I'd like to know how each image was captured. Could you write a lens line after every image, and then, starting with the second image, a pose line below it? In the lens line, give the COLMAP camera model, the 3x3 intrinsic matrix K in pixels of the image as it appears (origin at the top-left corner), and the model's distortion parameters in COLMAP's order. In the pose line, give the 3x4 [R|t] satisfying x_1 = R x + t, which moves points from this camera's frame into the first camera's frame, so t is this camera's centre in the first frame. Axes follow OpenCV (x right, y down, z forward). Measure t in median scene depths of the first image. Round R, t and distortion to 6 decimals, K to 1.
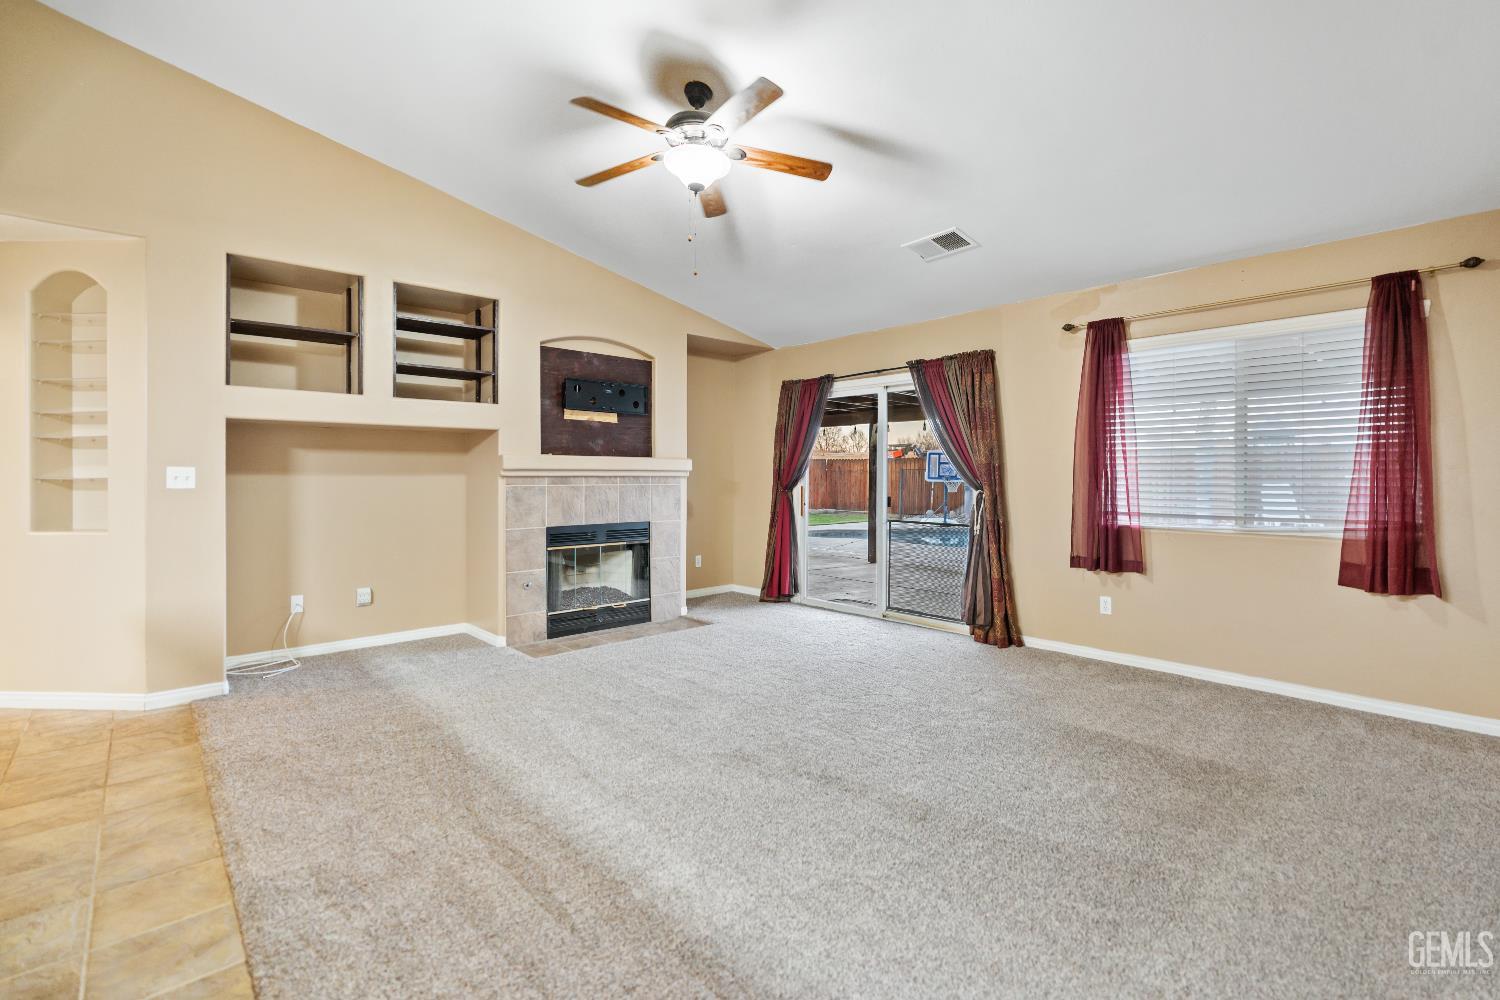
lens RADIAL K [[674.8, 0, 763.1], [0, 674.8, 484.4], [0, 0, 1]] dist [-0.006557, 0.000142]
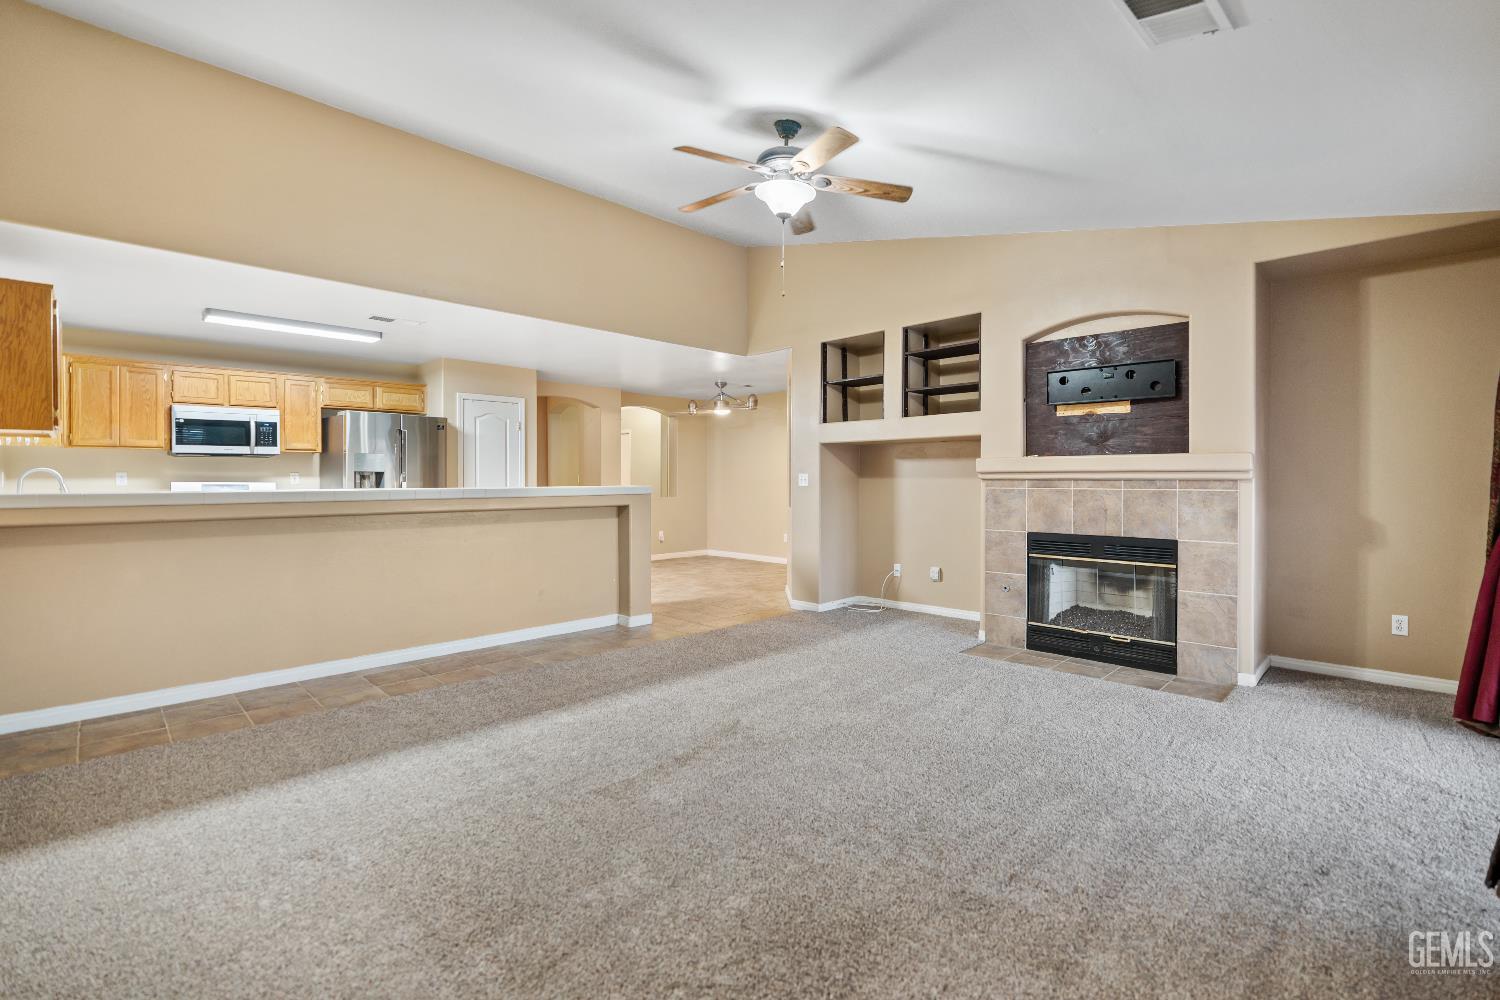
lens RADIAL K [[674.8, 0, 747.3], [0, 674.8, 490.7], [0, 0, 1]] dist [-0.006557, 0.000142]
pose [[0.032025, 0.015296, -0.999370, 0.660603], [-0.012201, 0.999814, 0.014912, -0.005195], [0.999413, 0.011716, 0.032206, 0.599773]]
